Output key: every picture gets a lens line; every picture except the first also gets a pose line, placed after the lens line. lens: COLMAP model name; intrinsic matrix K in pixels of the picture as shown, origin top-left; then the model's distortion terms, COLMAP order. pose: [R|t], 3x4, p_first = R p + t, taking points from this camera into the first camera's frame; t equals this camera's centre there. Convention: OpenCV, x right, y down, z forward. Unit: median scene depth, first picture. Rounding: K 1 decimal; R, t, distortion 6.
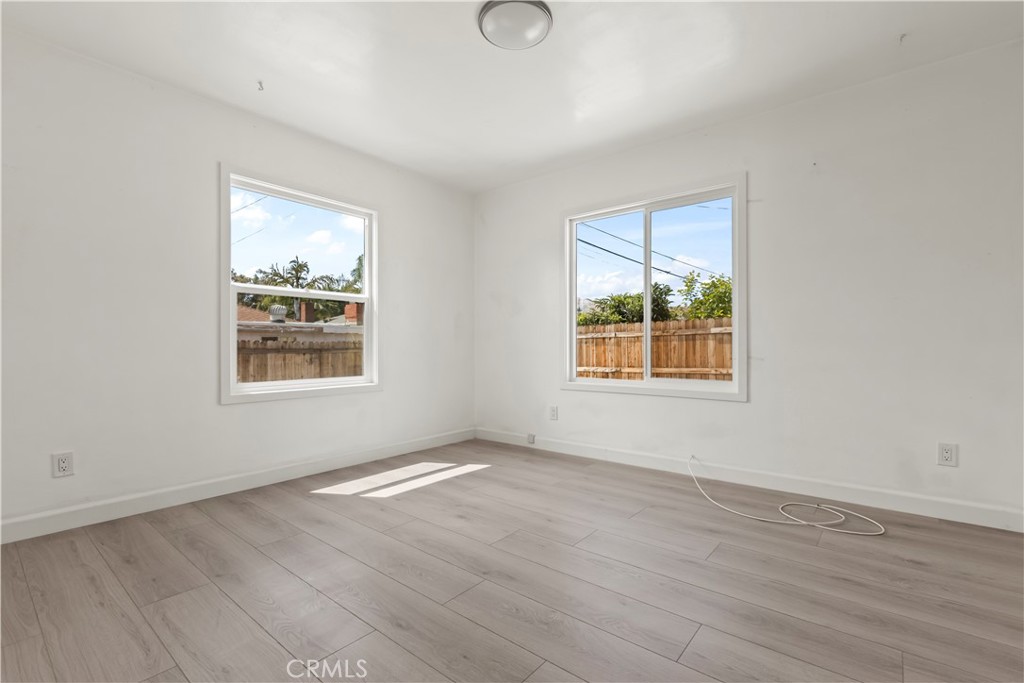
lens RADIAL K [[461.0, 0, 516.2], [0, 461.0, 346.1], [0, 0, 1]] dist [-0.001931, -0.000259]
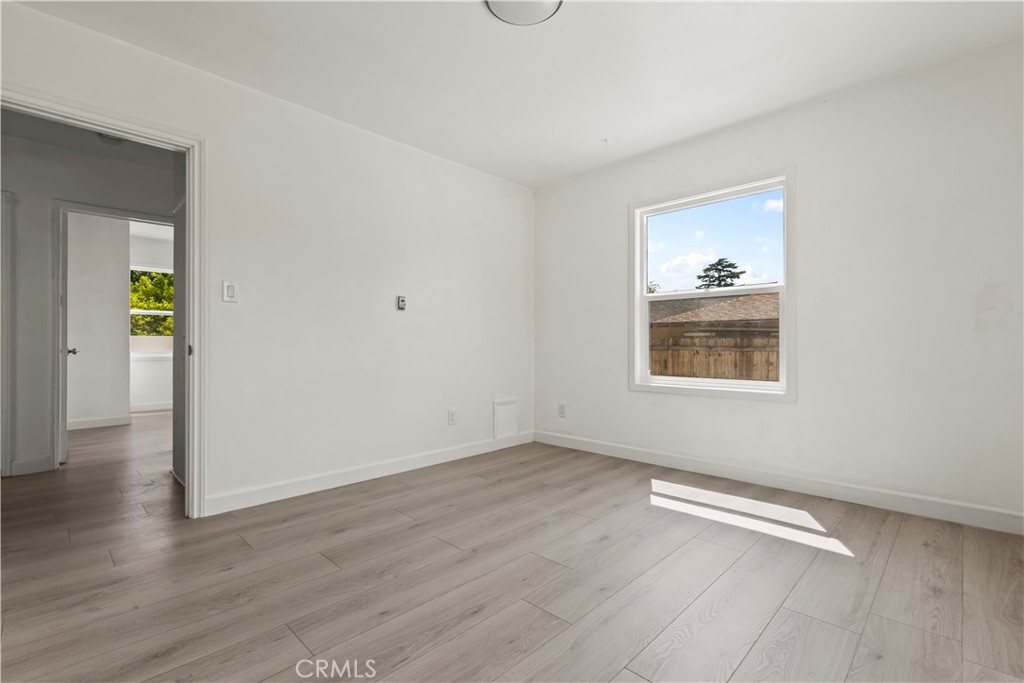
lens RADIAL K [[461.0, 0, 511.7], [0, 461.0, 340.9], [0, 0, 1]] dist [-0.001931, -0.000259]
pose [[-0.082500, 0.002033, -0.996589, 0.668968], [0.003567, 0.999992, 0.001745, -0.015345], [0.996585, -0.003411, -0.082507, 0.752862]]
